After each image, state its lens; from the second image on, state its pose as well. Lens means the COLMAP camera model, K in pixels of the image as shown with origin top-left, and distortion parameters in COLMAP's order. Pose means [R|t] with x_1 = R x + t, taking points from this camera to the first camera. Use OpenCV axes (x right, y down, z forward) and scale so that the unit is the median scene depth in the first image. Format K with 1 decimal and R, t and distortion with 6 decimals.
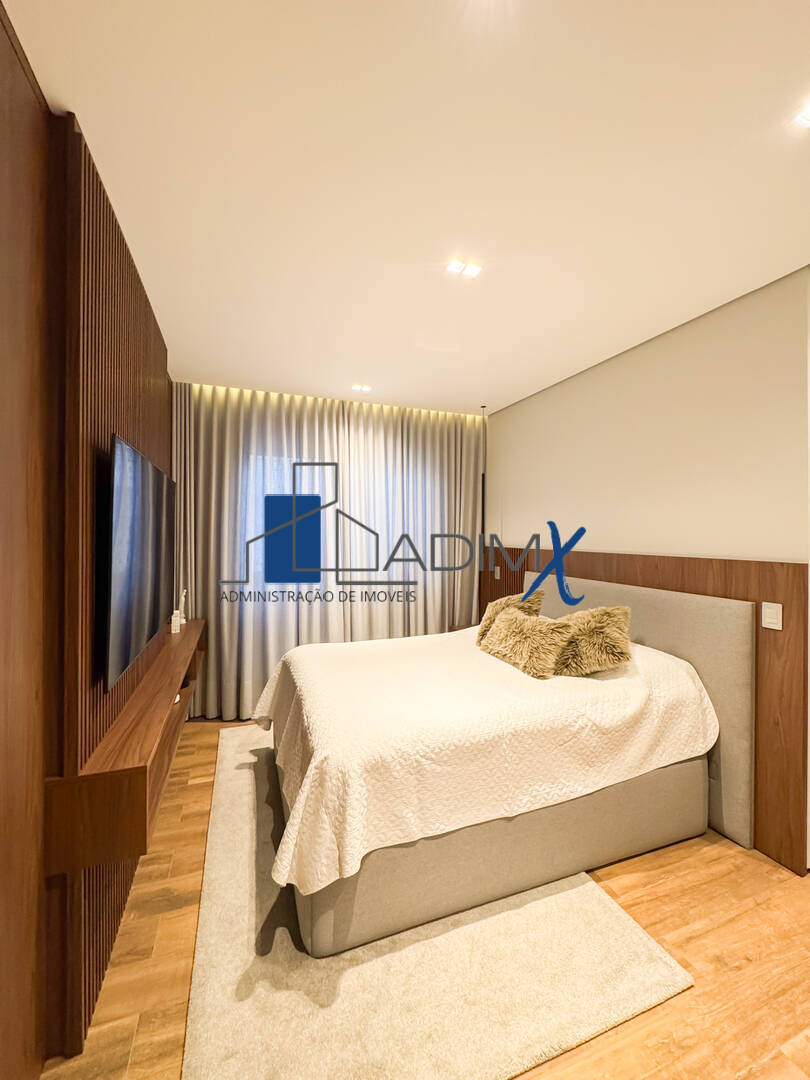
lens RADIAL K [[435.8, 0, 410.1], [0, 435.8, 538.1], [0, 0, 1]] dist [-0.003306, 0.000790]
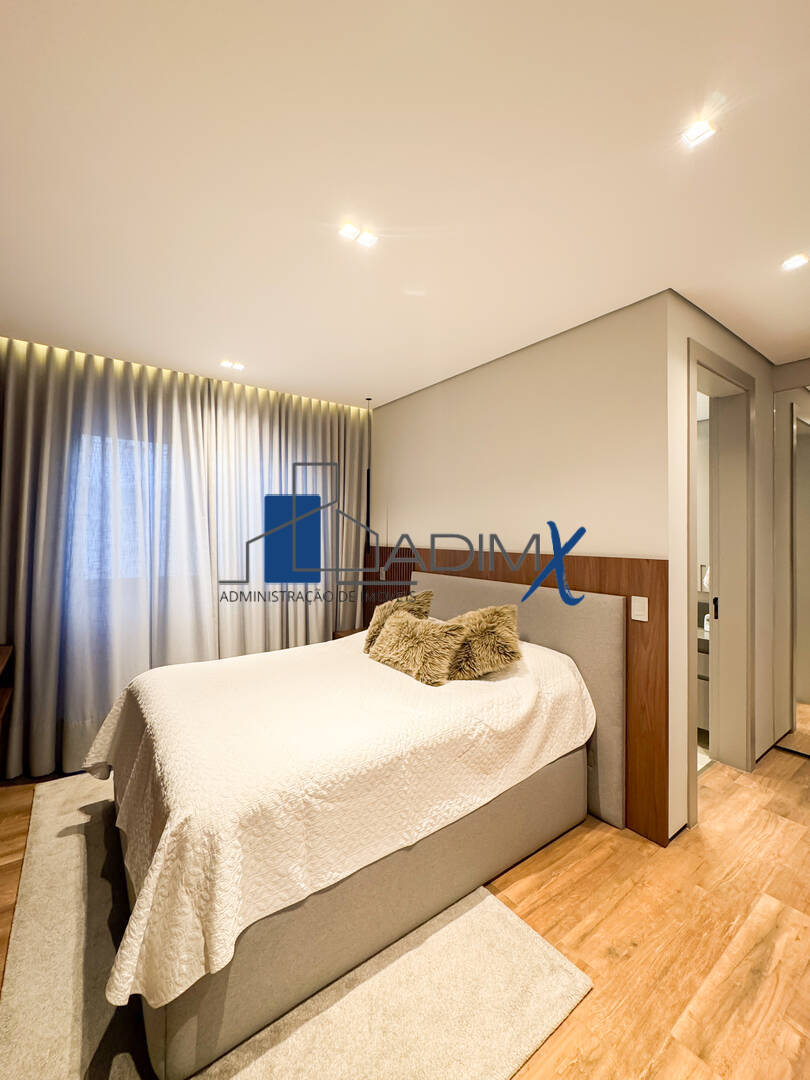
lens RADIAL K [[435.8, 0, 403.1], [0, 435.8, 530.8], [0, 0, 1]] dist [-0.003306, 0.000790]
pose [[0.962936, 0.001630, 0.269724, -0.025381], [0.002361, 0.999893, -0.014469, -0.000086], [-0.269719, 0.014569, 0.962829, 0.111186]]
